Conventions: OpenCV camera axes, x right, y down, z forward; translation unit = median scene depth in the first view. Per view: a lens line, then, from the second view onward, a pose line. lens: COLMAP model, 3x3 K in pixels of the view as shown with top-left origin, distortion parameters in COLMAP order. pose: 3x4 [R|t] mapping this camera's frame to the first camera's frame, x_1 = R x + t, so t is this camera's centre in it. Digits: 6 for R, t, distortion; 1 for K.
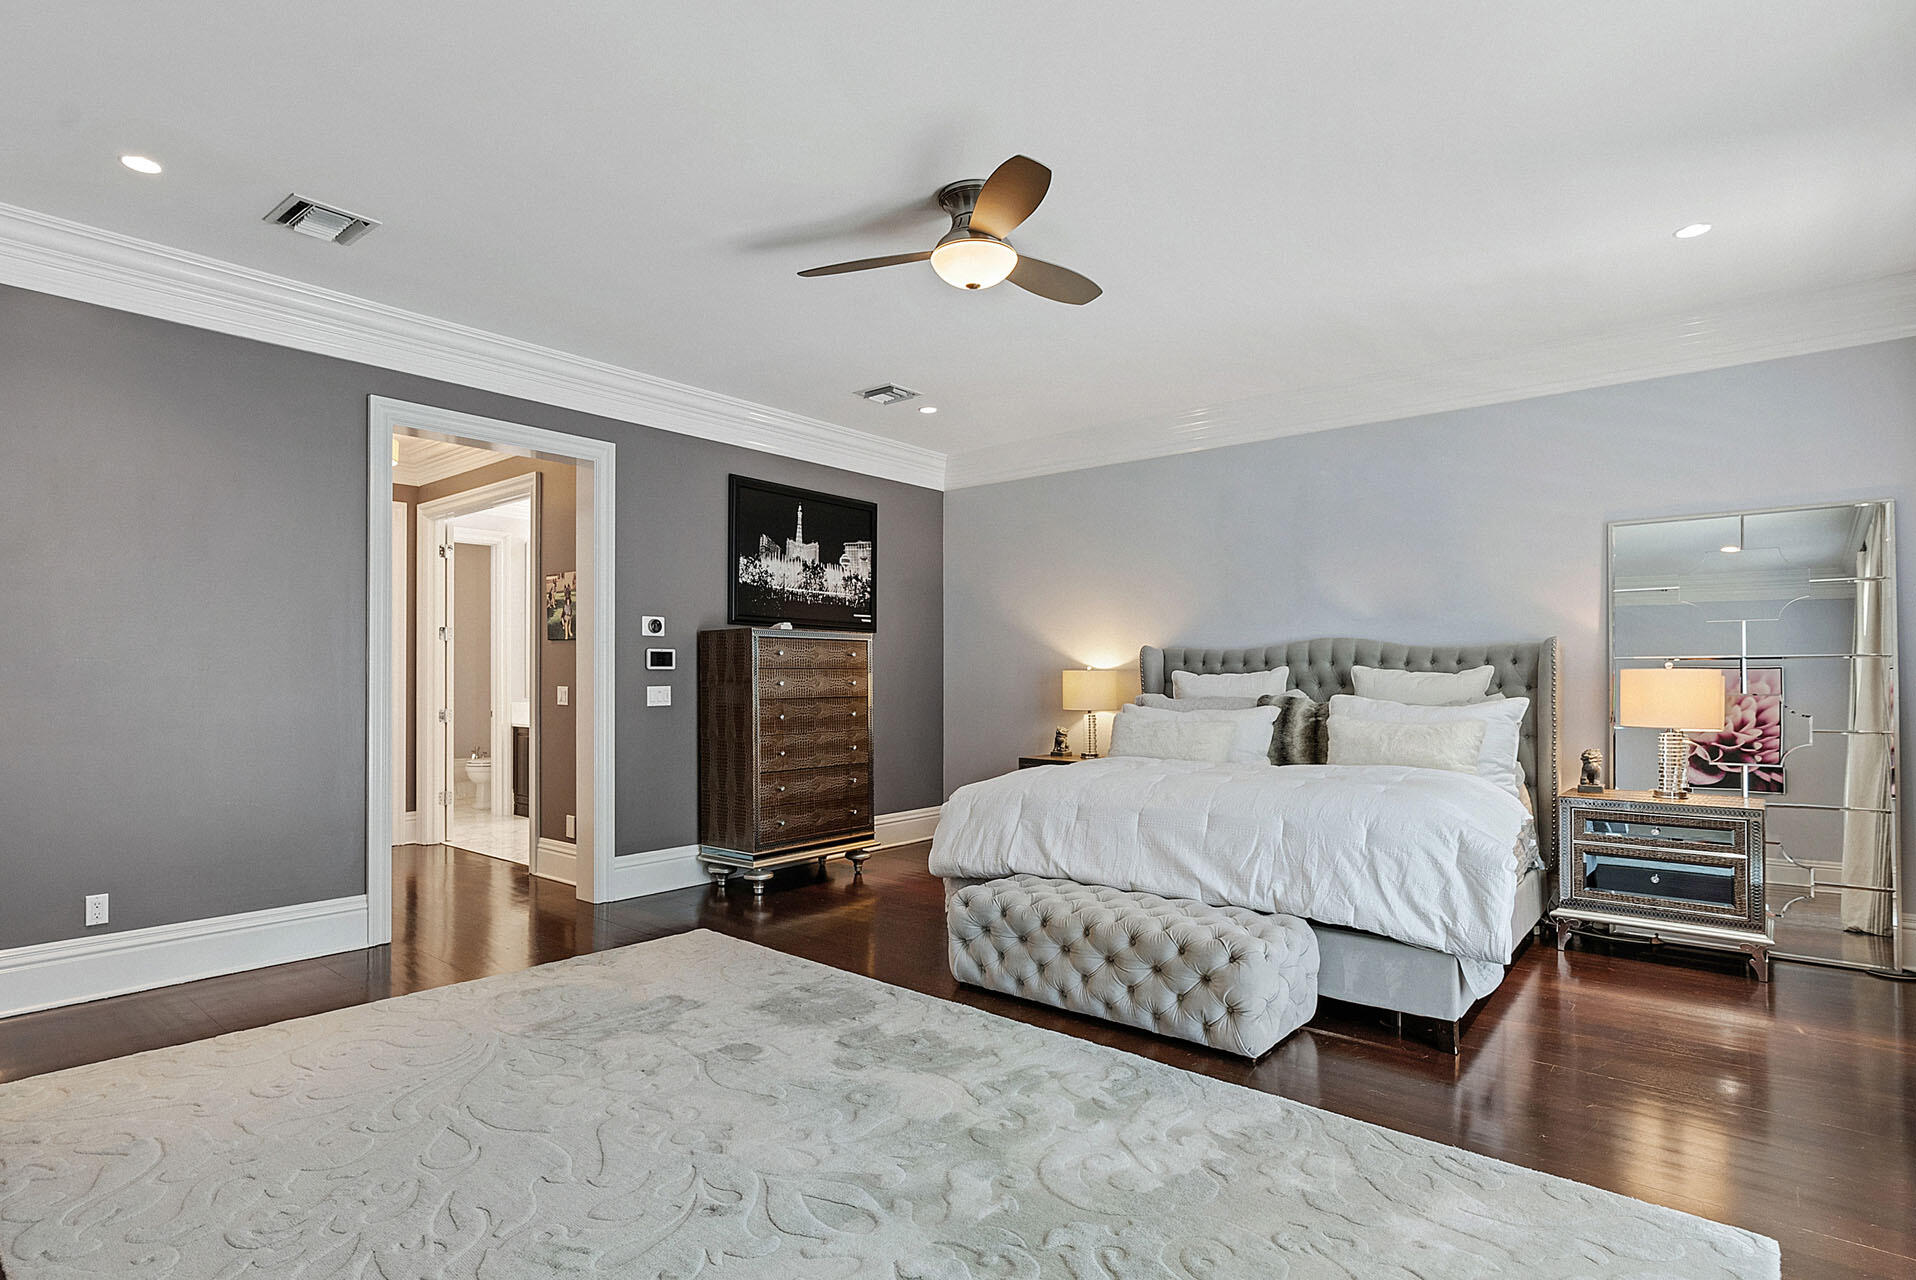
lens RADIAL K [[969.4, 0, 958.0], [0, 969.4, 663.1], [0, 0, 1]] dist [-0.001712, -0.000241]
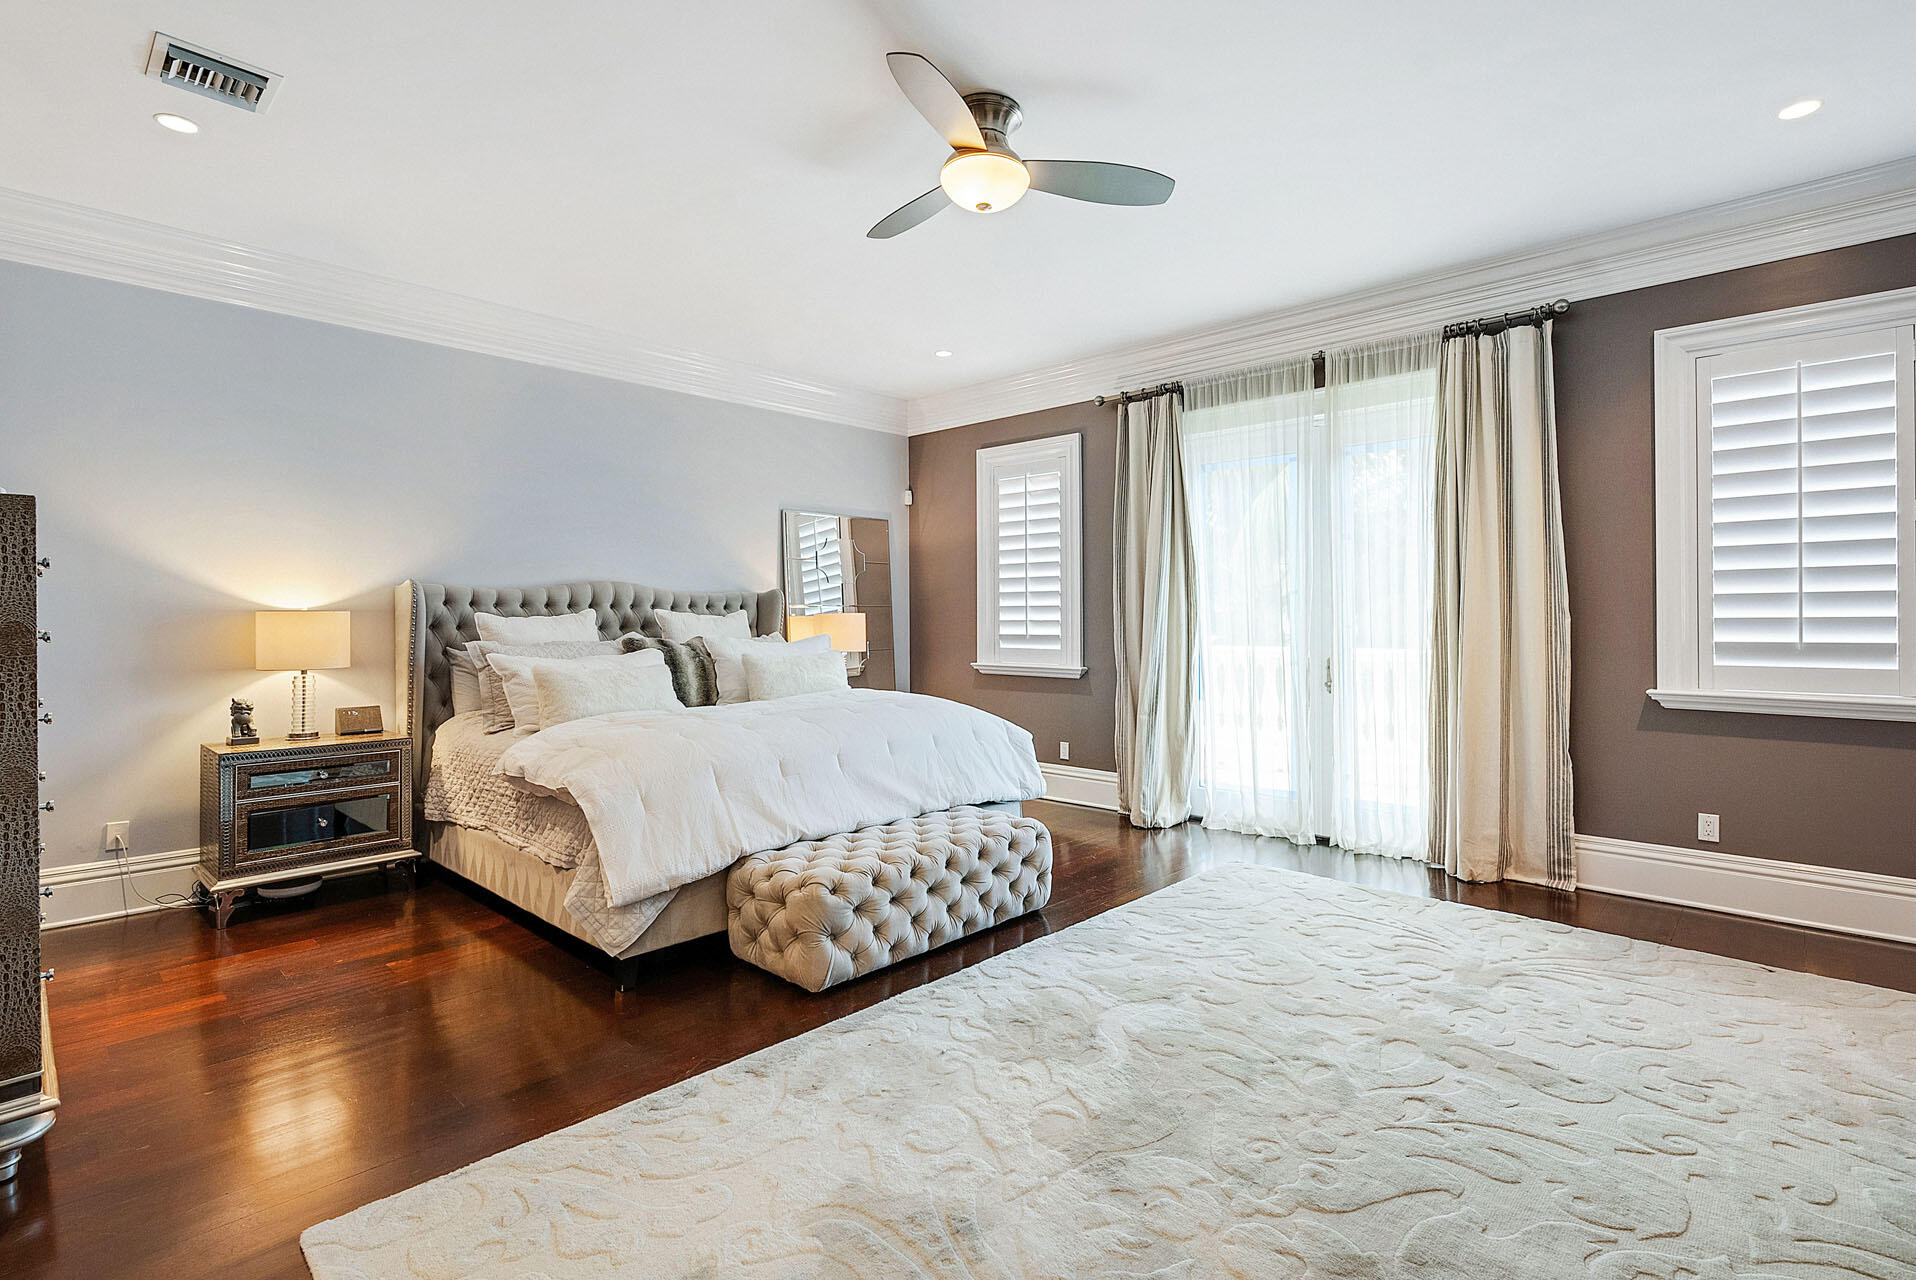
lens RADIAL K [[919.3, 0, 898.6], [0, 919.3, 623.1], [0, 0, 1]] dist [0.002348, 0.000285]
pose [[0.099665, 0.000343, 0.995021, -0.562259], [-0.000417, 1.000000, -0.000303, 0.018094], [-0.995021, -0.000385, 0.099665, 0.646843]]
